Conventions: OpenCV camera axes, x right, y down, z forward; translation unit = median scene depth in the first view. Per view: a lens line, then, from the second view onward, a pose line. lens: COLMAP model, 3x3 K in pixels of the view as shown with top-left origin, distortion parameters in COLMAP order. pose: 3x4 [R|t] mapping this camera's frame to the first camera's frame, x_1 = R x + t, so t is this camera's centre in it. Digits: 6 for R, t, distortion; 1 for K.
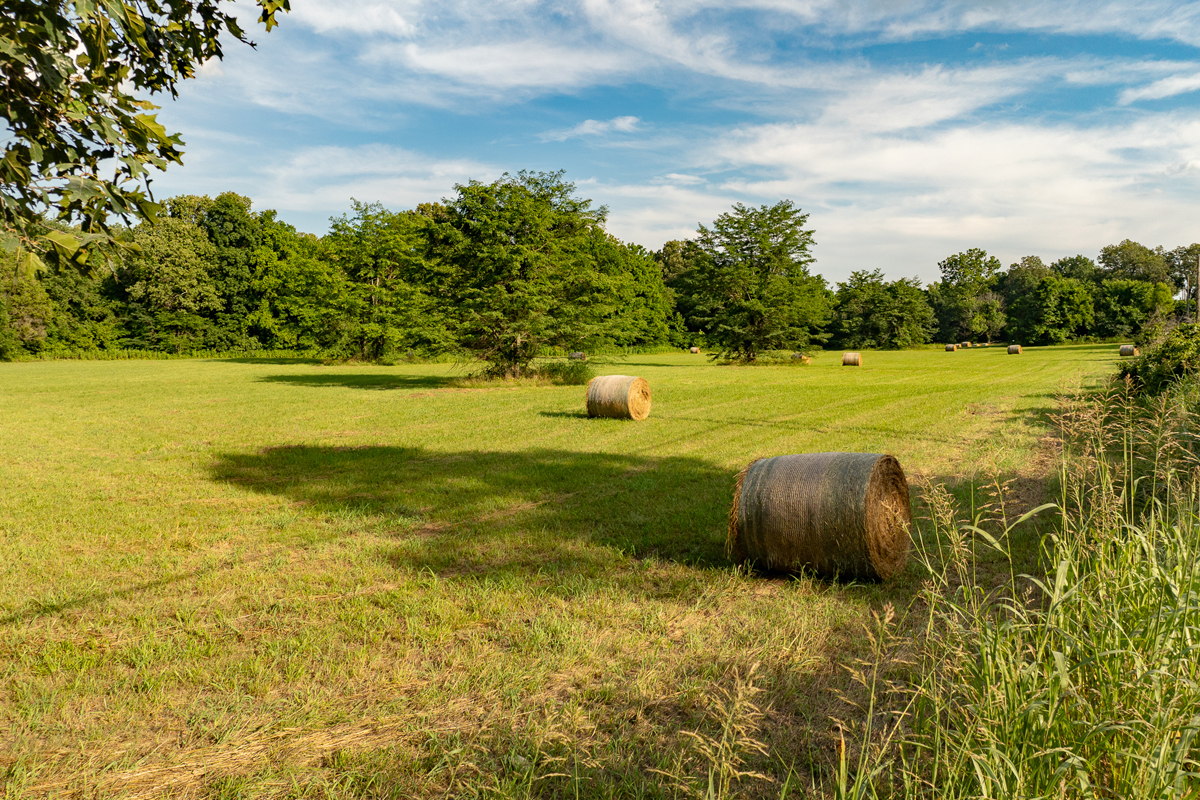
lens RADIAL K [[842.6, 0, 600.0], [0, 842.6, 400.0], [0, 0, 1]] dist [-0.001295, -0.001381]
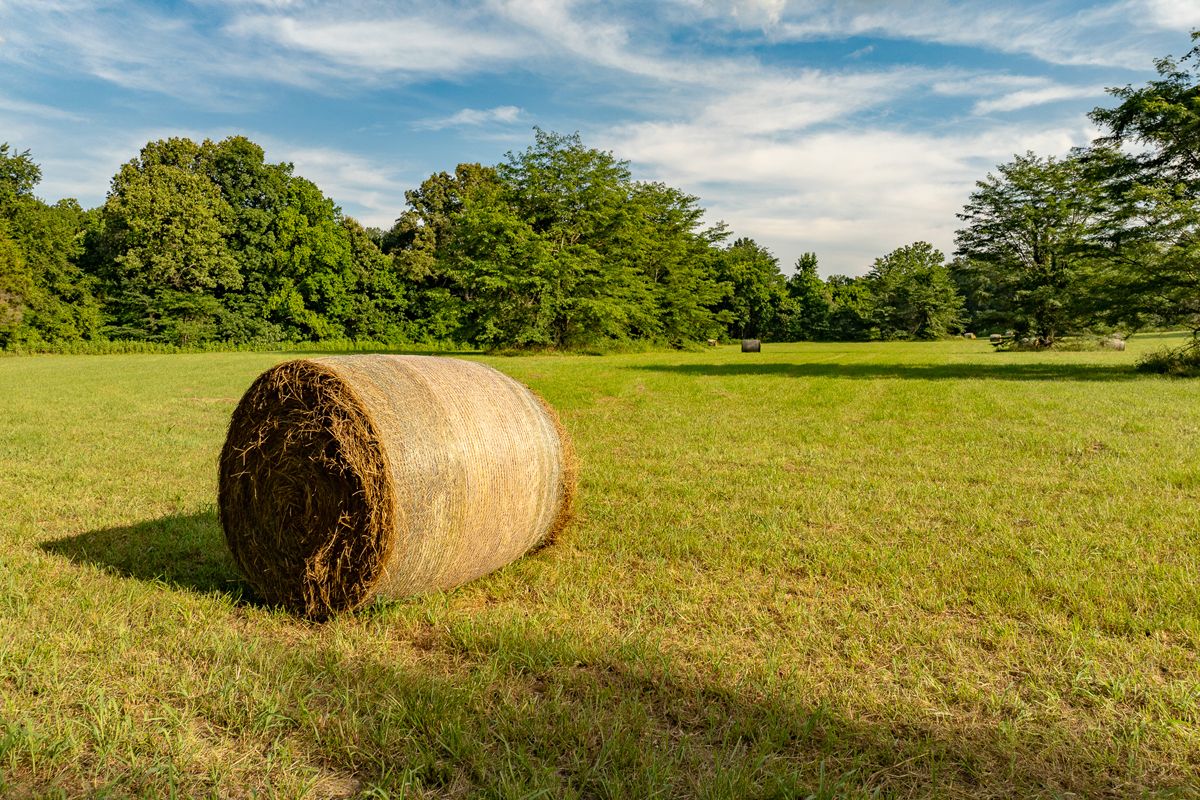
lens RADIAL K [[842.6, 0, 600.0], [0, 842.6, 400.0], [0, 0, 1]] dist [-0.001295, -0.001381]
pose [[0.986414, -0.015089, 0.163584, -0.263951], [0.014541, 0.999884, 0.004548, -0.005214], [-0.163633, -0.002107, 0.986519, 0.202502]]
